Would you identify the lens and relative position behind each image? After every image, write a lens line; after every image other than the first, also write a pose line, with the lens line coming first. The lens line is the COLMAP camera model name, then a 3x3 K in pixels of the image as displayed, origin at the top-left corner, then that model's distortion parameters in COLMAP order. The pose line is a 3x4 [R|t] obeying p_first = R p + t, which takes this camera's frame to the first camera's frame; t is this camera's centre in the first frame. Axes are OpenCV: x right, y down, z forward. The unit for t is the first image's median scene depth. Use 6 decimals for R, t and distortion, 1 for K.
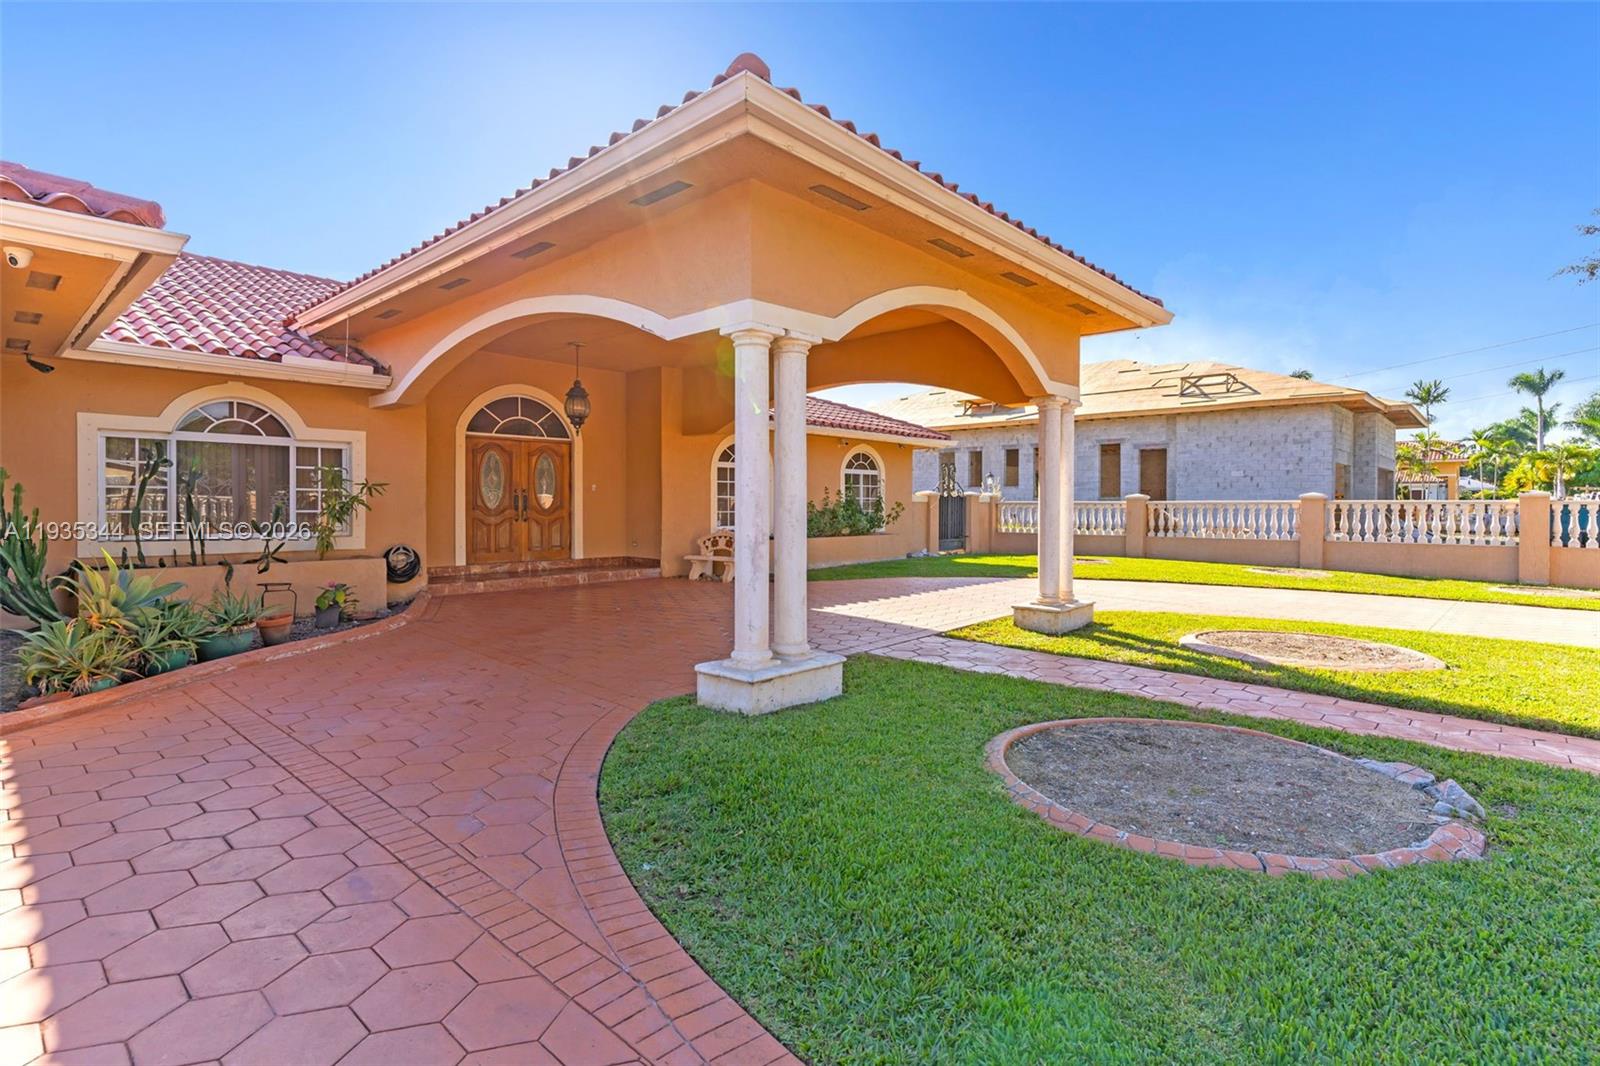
lens RADIAL K [[780.8, 0, 799.5], [0, 780.8, 512.5], [0, 0, 1]] dist [0.003169, 0.001371]
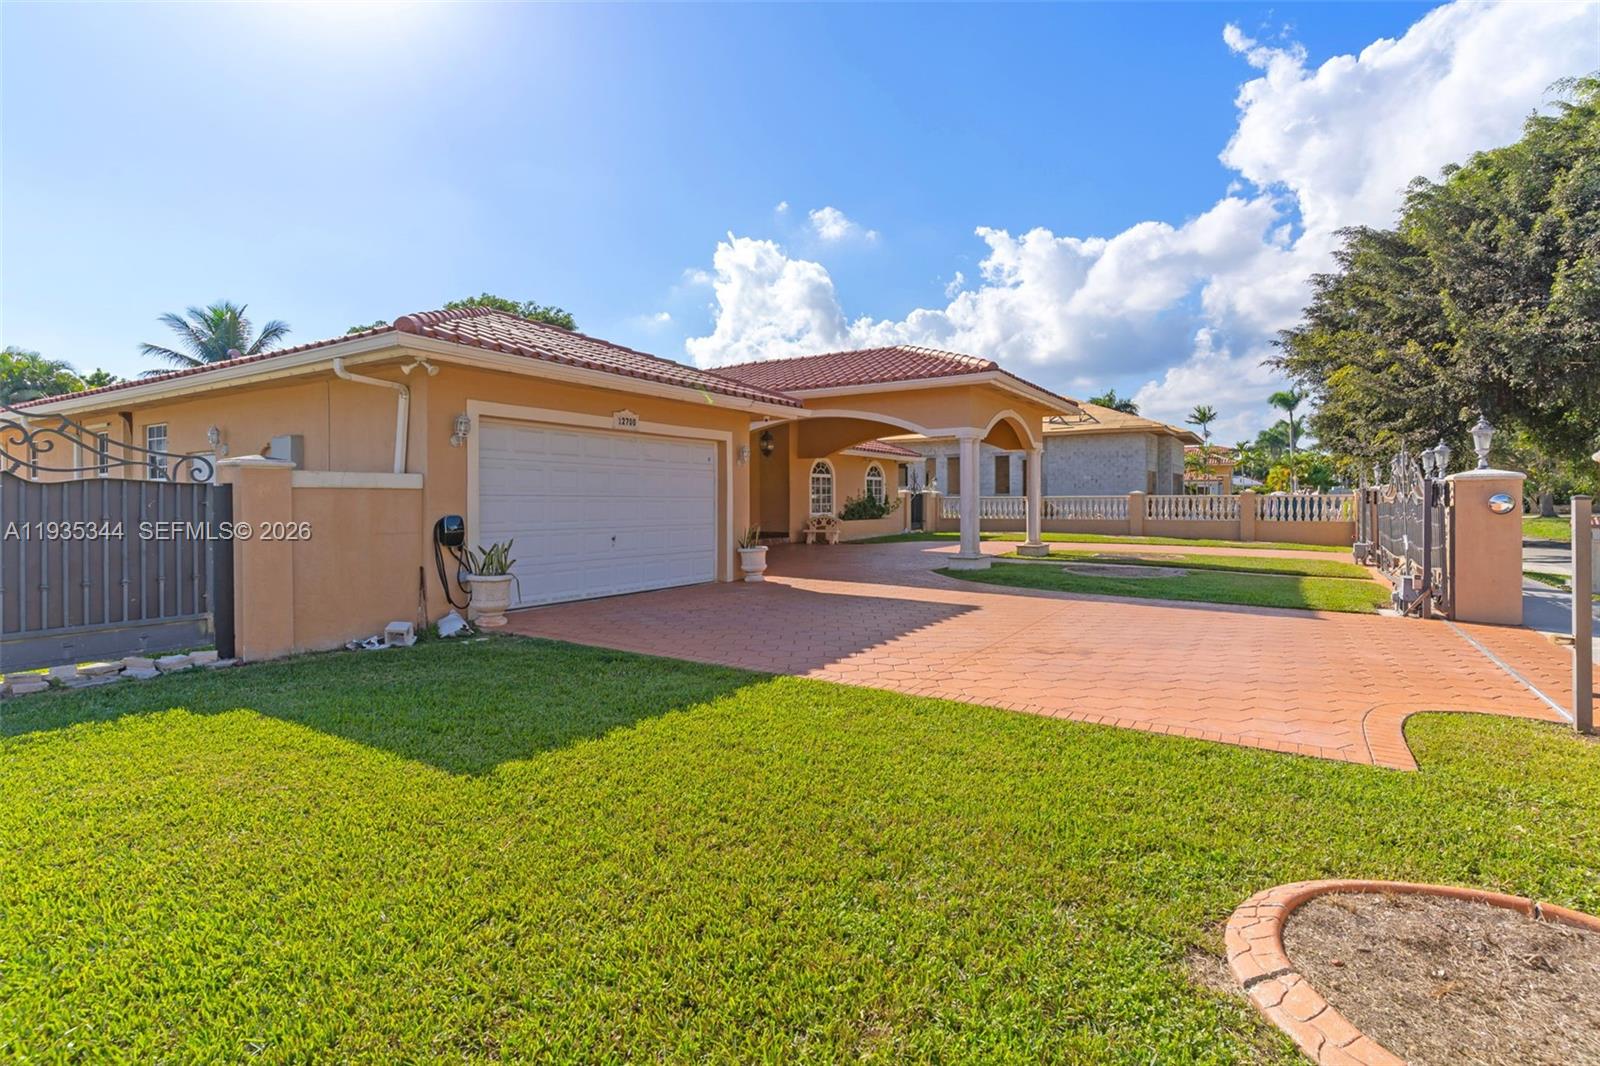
lens RADIAL K [[772.3, 0, 795.6], [0, 772.3, 492.1], [0, 0, 1]] dist [0.000971, 0.000168]
pose [[0.984051, -0.004544, 0.177830, -0.243979], [0.008688, 0.999708, -0.022535, 0.005857], [-0.177675, 0.023721, 0.983803, -0.338814]]
